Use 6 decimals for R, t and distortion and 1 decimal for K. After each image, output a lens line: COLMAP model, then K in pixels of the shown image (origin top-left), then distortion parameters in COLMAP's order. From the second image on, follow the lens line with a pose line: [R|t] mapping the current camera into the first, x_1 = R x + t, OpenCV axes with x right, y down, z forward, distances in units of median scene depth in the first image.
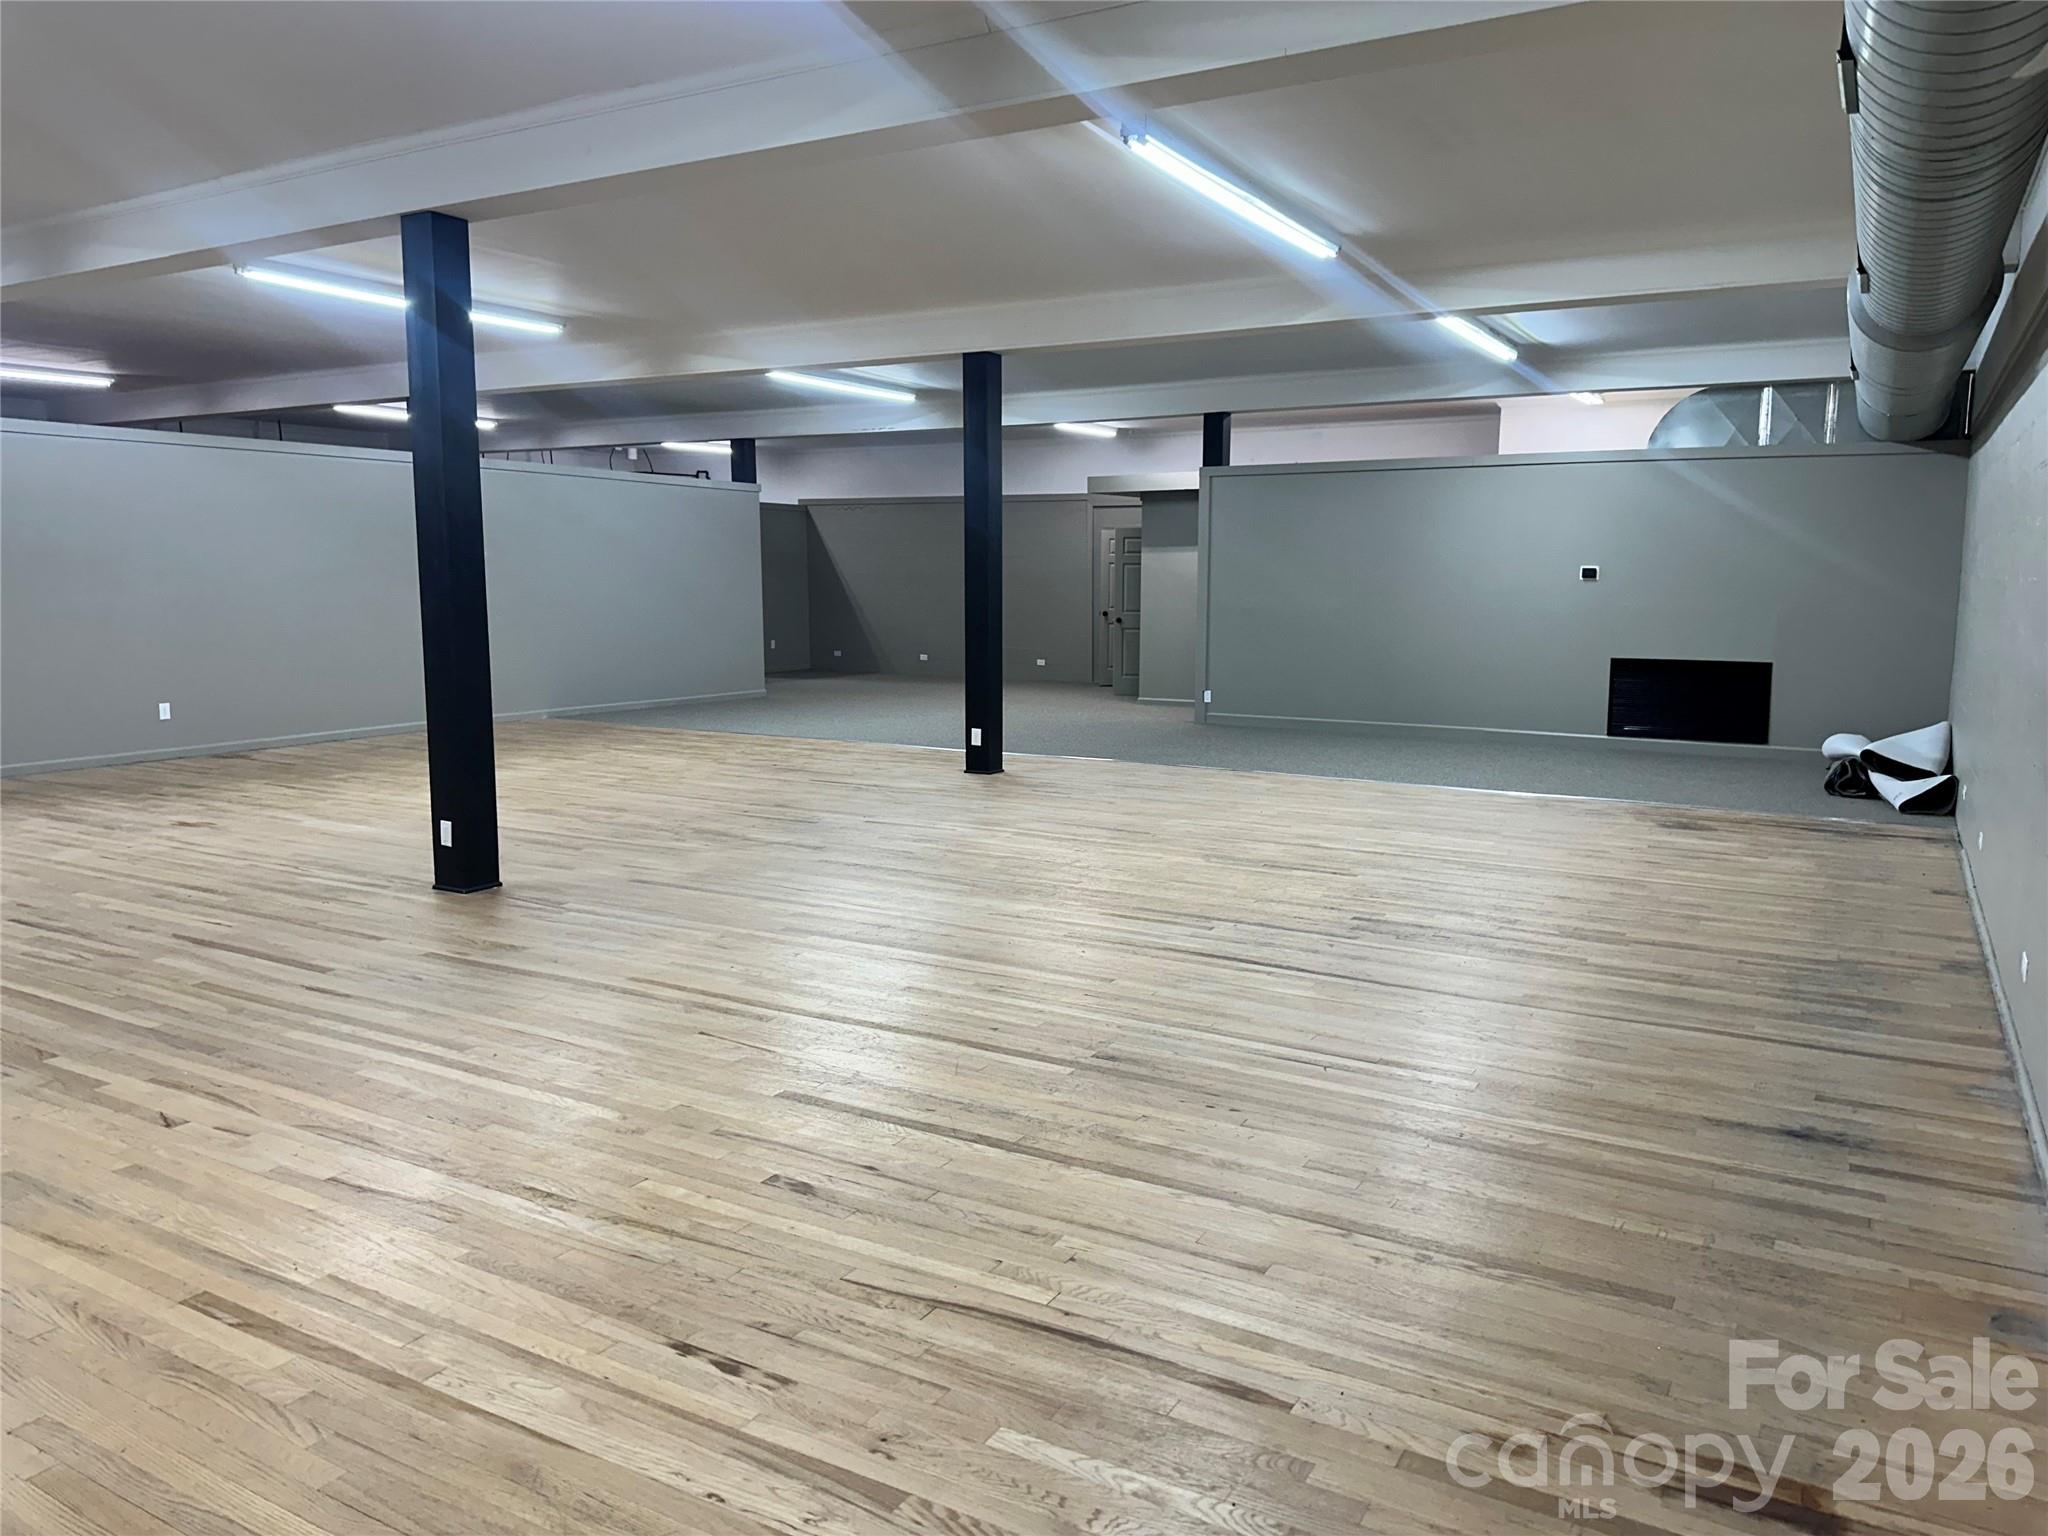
lens RADIAL K [[1456.3, 0, 1031.6], [0, 1456.3, 746.0], [0, 0, 1]] dist [0.068599, -0.082259]
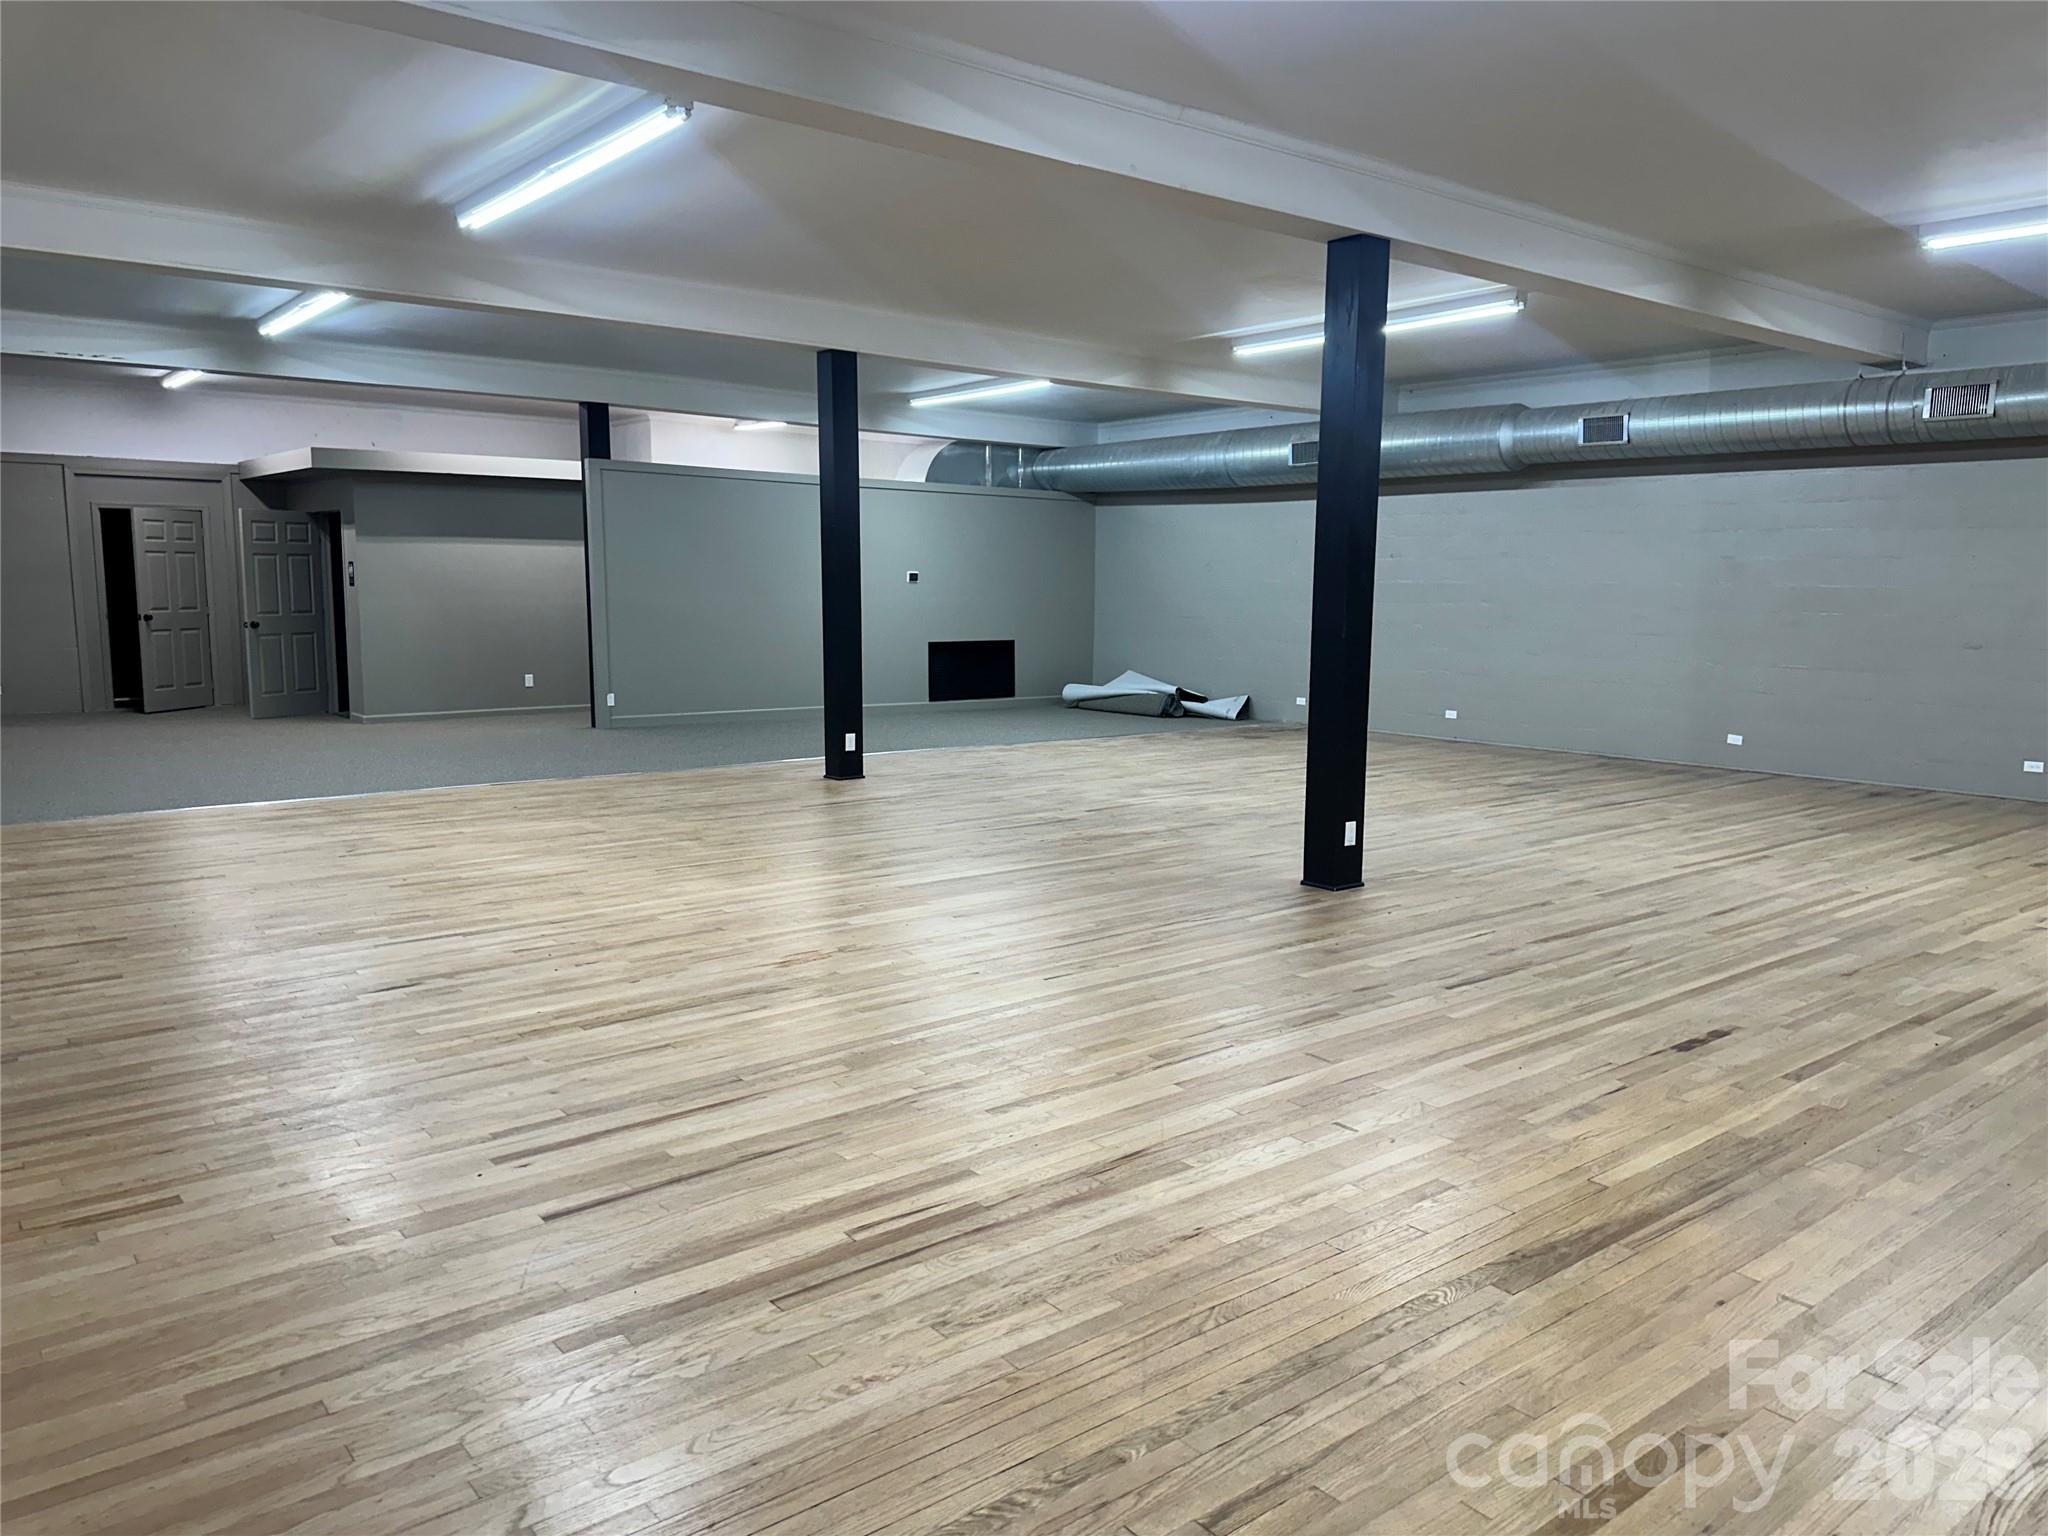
lens RADIAL K [[1456.3, 0, 1031.6], [0, 1456.3, 746.0], [0, 0, 1]] dist [0.068599, -0.082259]
pose [[0.357923, -0.104461, 0.927889, -0.814004], [0.097780, 0.992452, 0.074012, -0.057754], [-0.928617, 0.064238, 0.365436, 0.469675]]
